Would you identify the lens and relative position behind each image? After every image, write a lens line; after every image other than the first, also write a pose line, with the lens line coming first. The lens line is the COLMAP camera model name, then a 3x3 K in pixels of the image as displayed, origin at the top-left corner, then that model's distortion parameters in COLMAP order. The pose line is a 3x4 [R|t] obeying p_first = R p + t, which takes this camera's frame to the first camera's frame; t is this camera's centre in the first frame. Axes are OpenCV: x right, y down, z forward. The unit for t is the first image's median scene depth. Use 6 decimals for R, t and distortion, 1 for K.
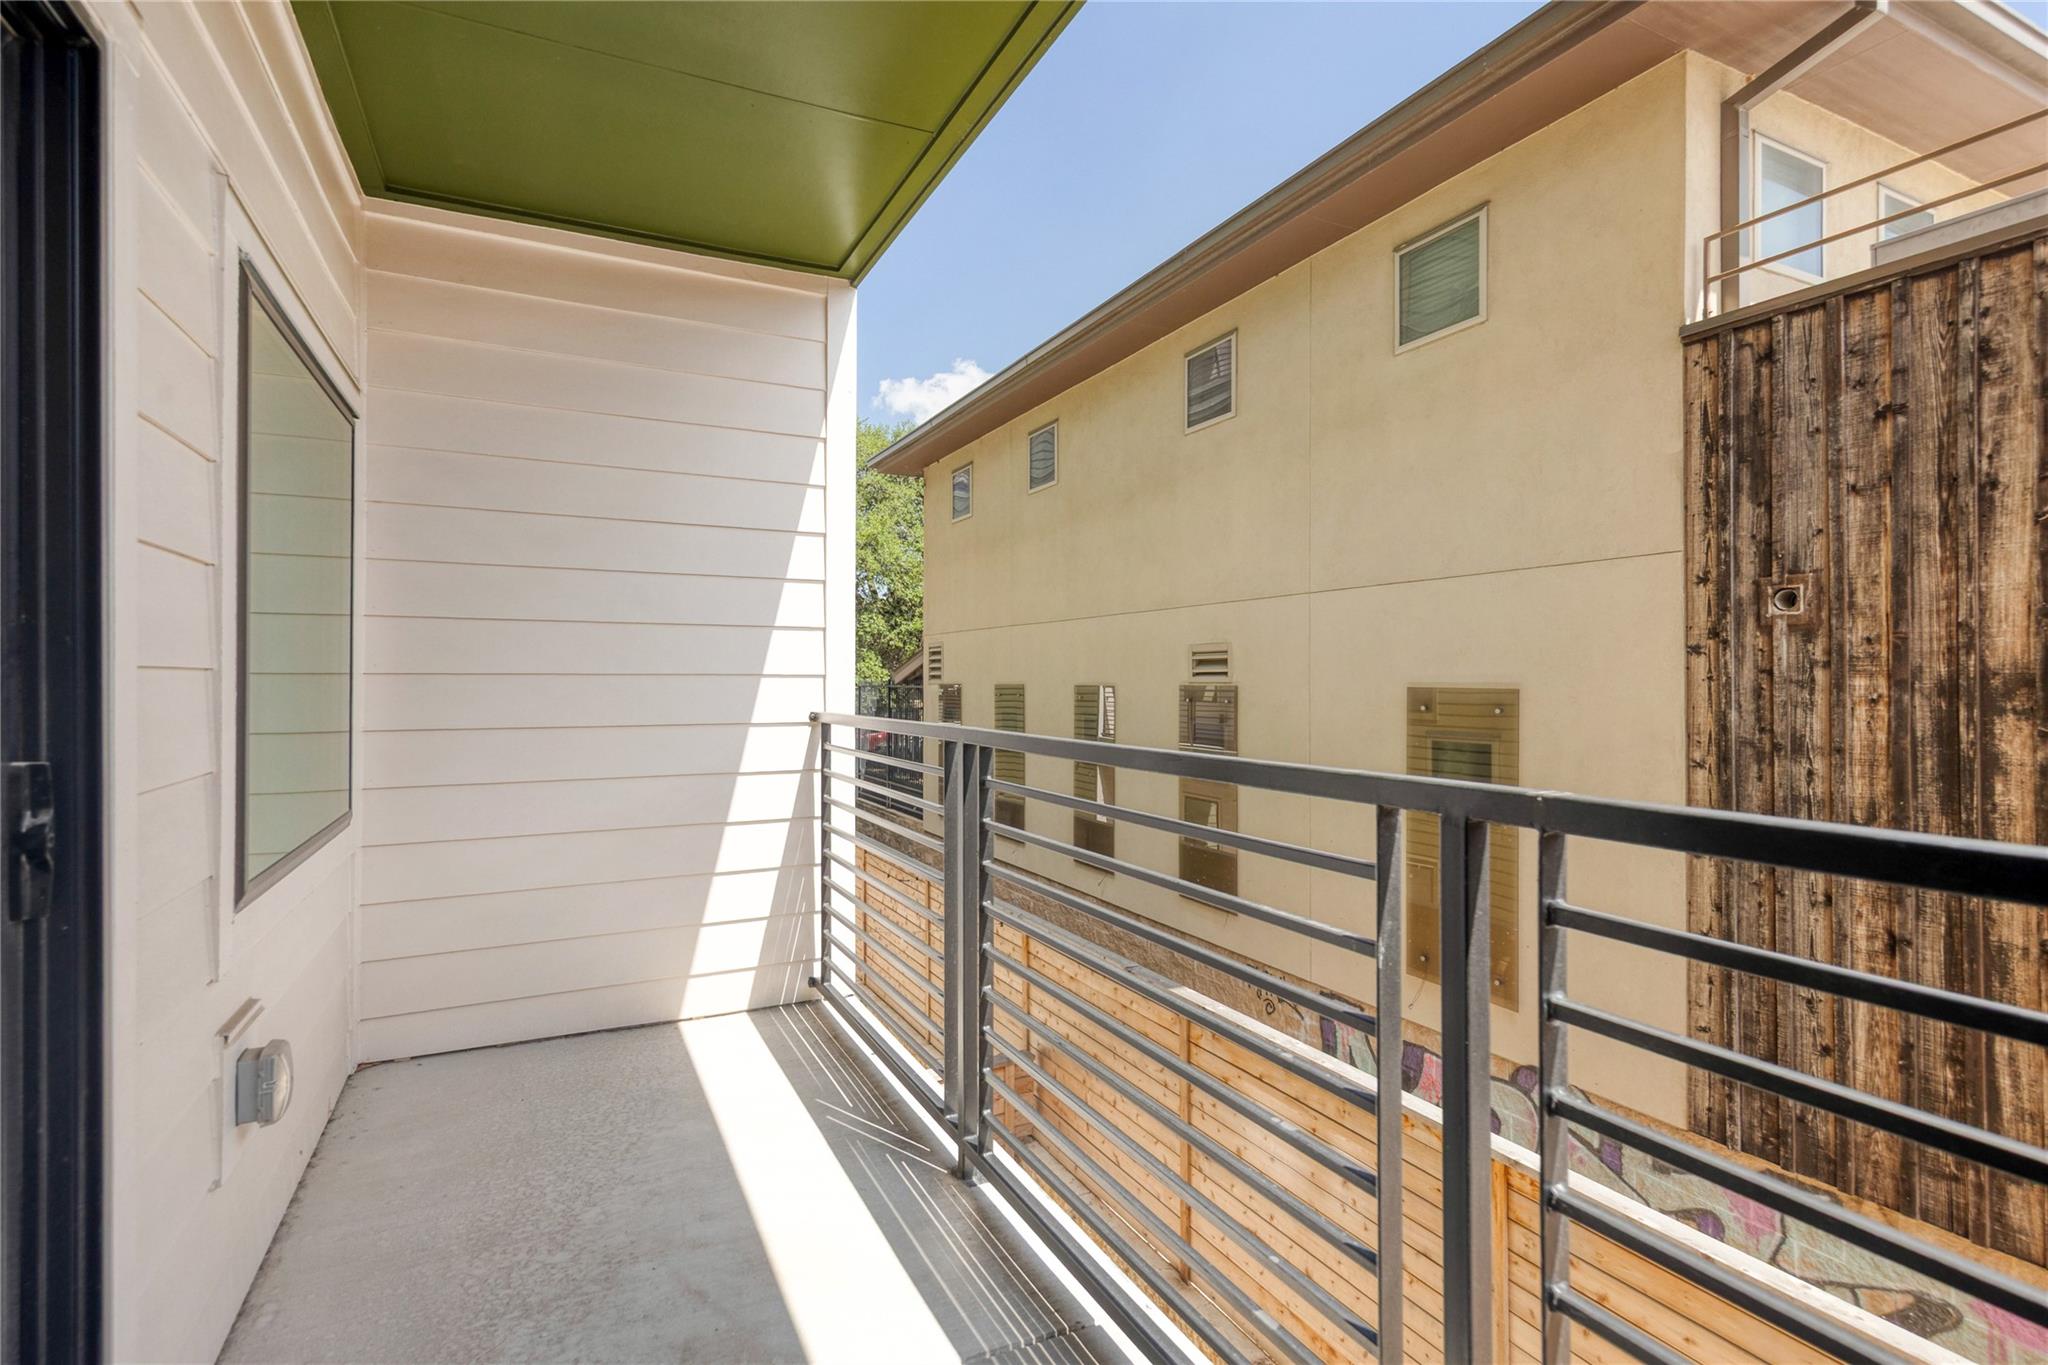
lens RADIAL K [[980.9, 0, 1024.0], [0, 980.9, 682.5], [0, 0, 1]] dist [0.002206, 0.000112]
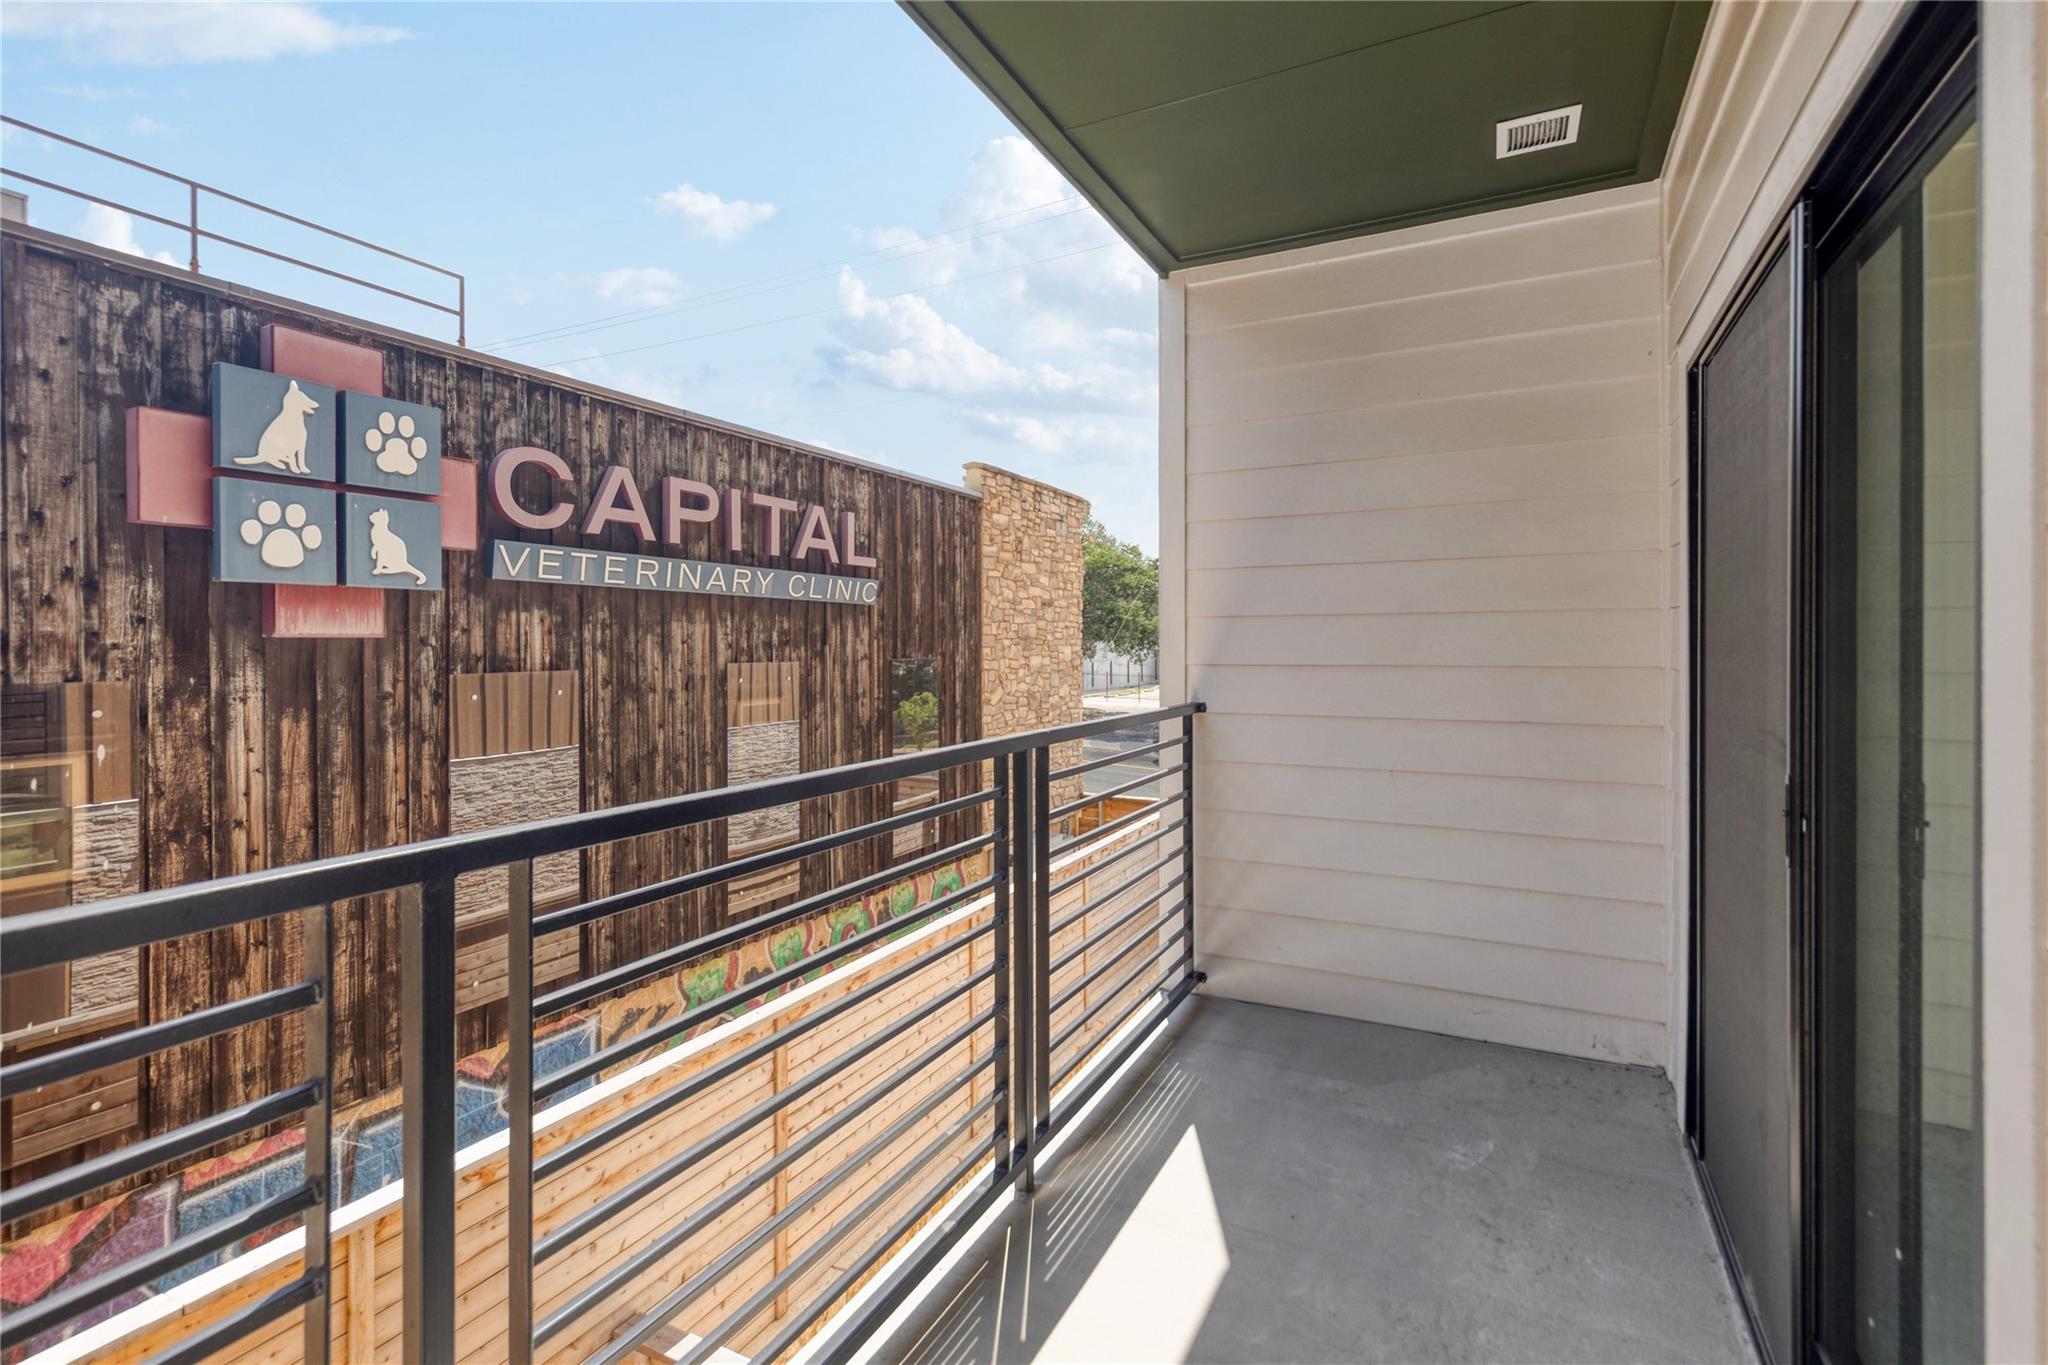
lens RADIAL K [[951.1, 0, 1020.0], [0, 951.1, 651.9], [0, 0, 1]] dist [0.000295, -0.000073]
pose [[-0.591379, -0.004124, 0.806383, -0.275280], [0.005628, 0.999941, 0.009241, -0.021242], [-0.806374, 0.010003, -0.591321, 0.509396]]
